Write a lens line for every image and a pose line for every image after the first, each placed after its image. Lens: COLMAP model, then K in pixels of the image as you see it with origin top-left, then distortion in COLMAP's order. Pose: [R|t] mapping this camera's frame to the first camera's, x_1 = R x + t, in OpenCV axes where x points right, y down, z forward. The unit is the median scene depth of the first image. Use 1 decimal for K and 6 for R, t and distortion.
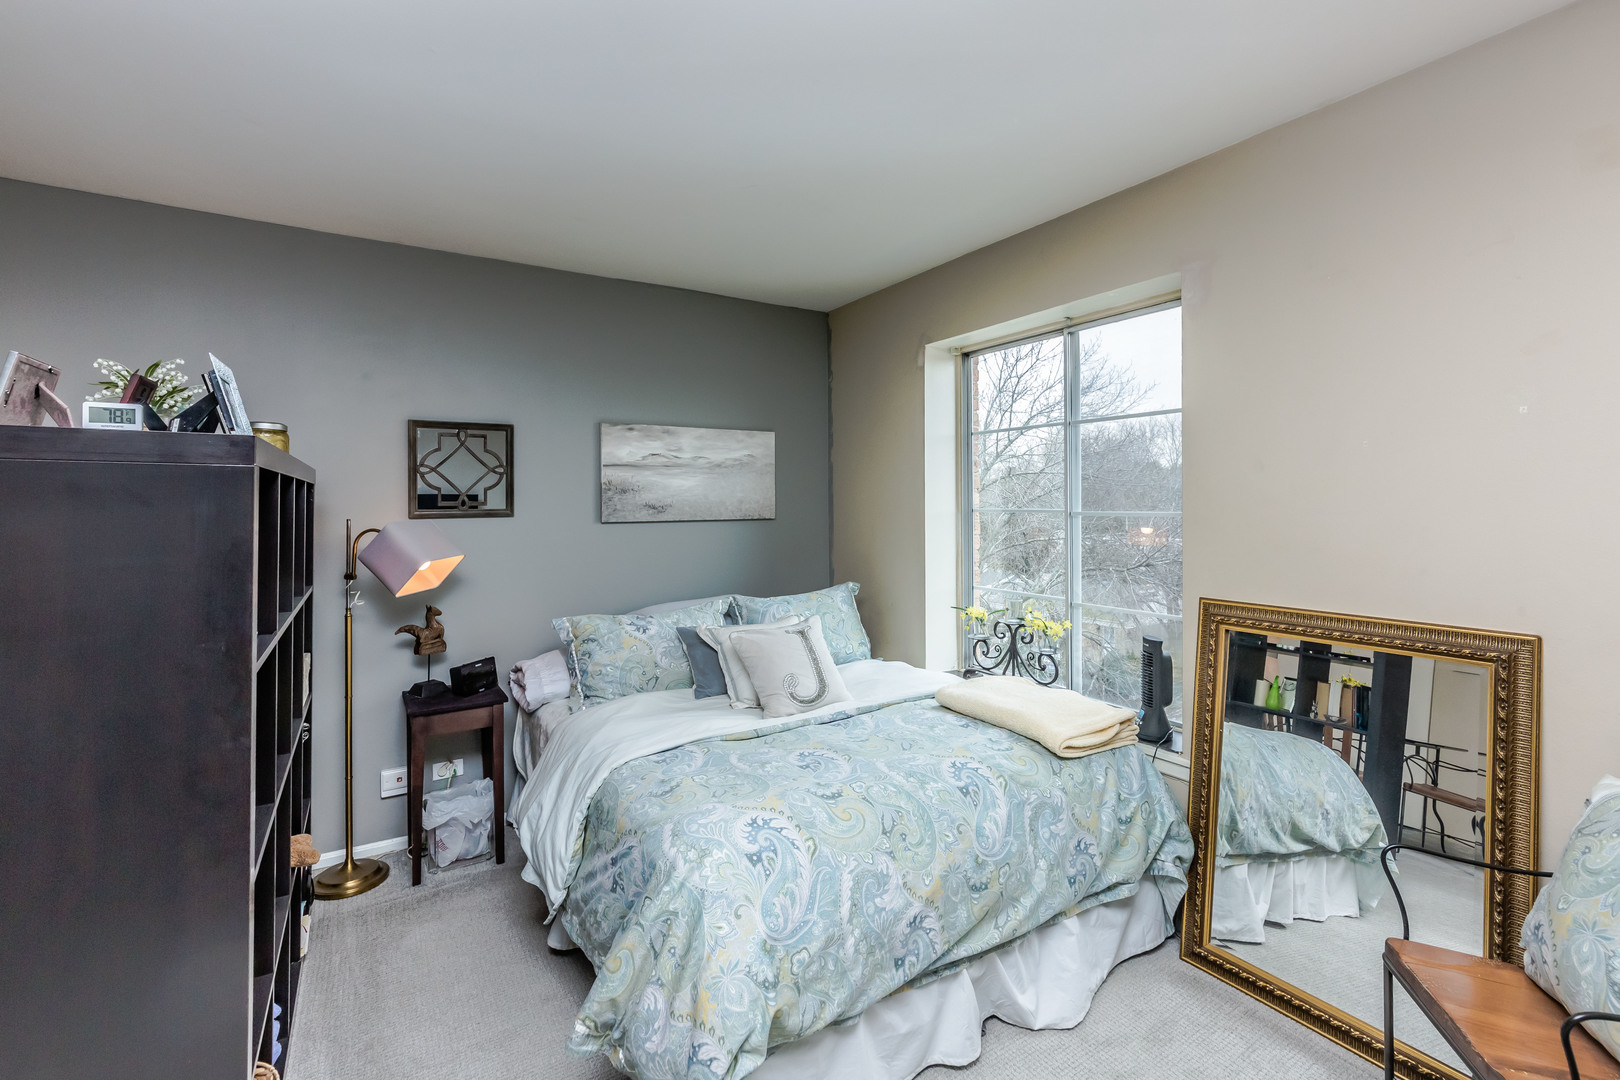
lens RADIAL K [[721.1, 0, 825.2], [0, 721.1, 494.2], [0, 0, 1]] dist [0.000686, -0.000060]
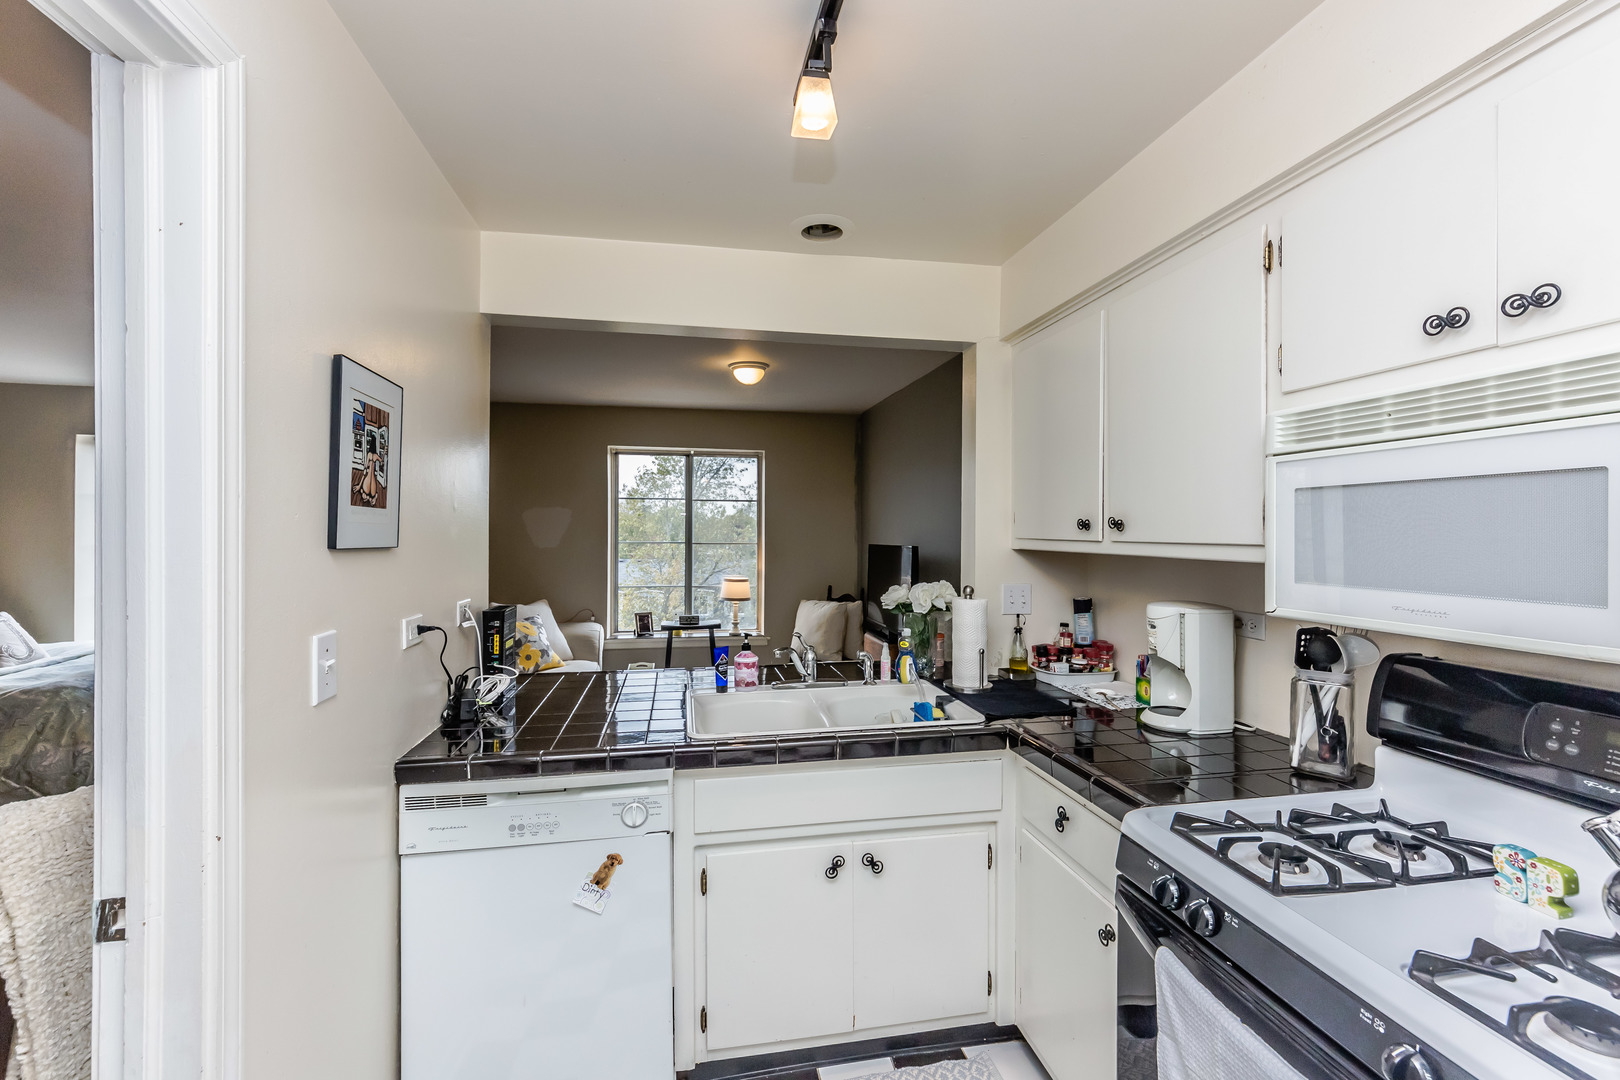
lens RADIAL K [[676.2, 0, 819.8], [0, 676.2, 534.4], [0, 0, 1]] dist [-0.002827, -0.000083]
pose [[0.377289, 0.004599, 0.926084, -0.657627], [-0.017100, 0.999852, 0.002001, -0.031107], [-0.925938, -0.016590, 0.377312, -1.099807]]
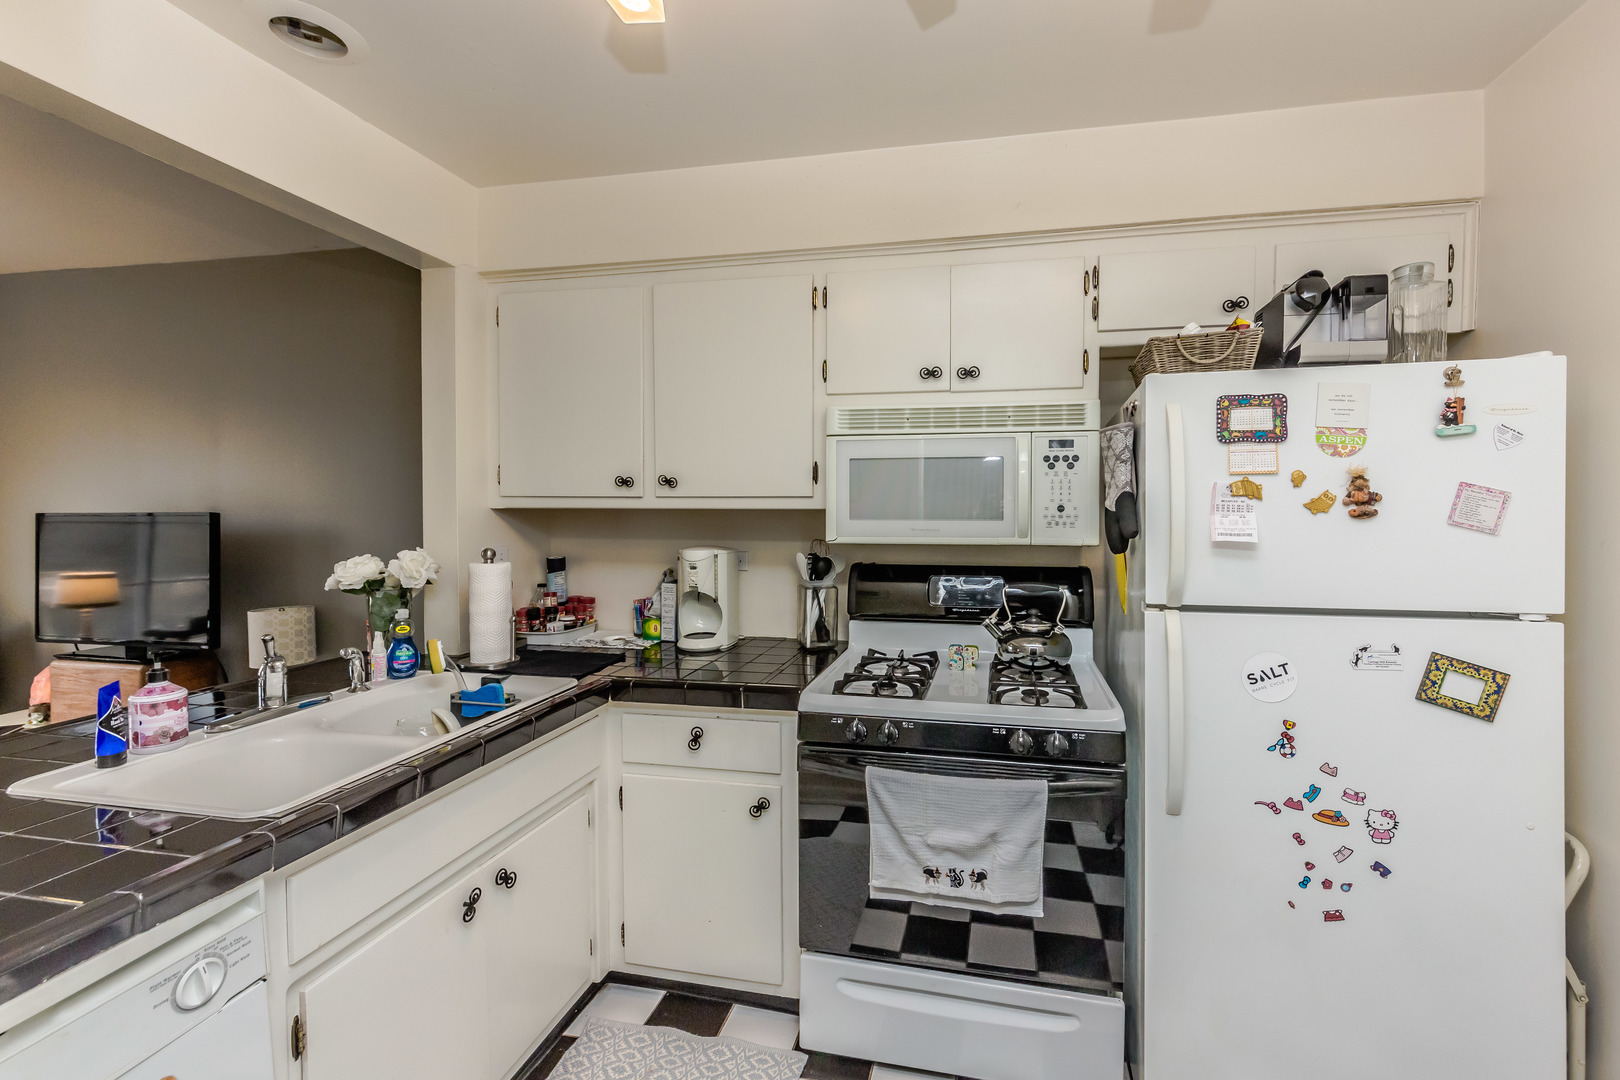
lens RADIAL K [[694.7, 0, 848.6], [0, 694.7, 516.1], [0, 0, 1]] dist [0.018790, -0.000213]
pose [[-0.702208, -0.002393, 0.711968, -0.628829], [-0.004557, 0.999989, -0.001133, -0.006138], [-0.711957, -0.004040, -0.702211, -0.716442]]
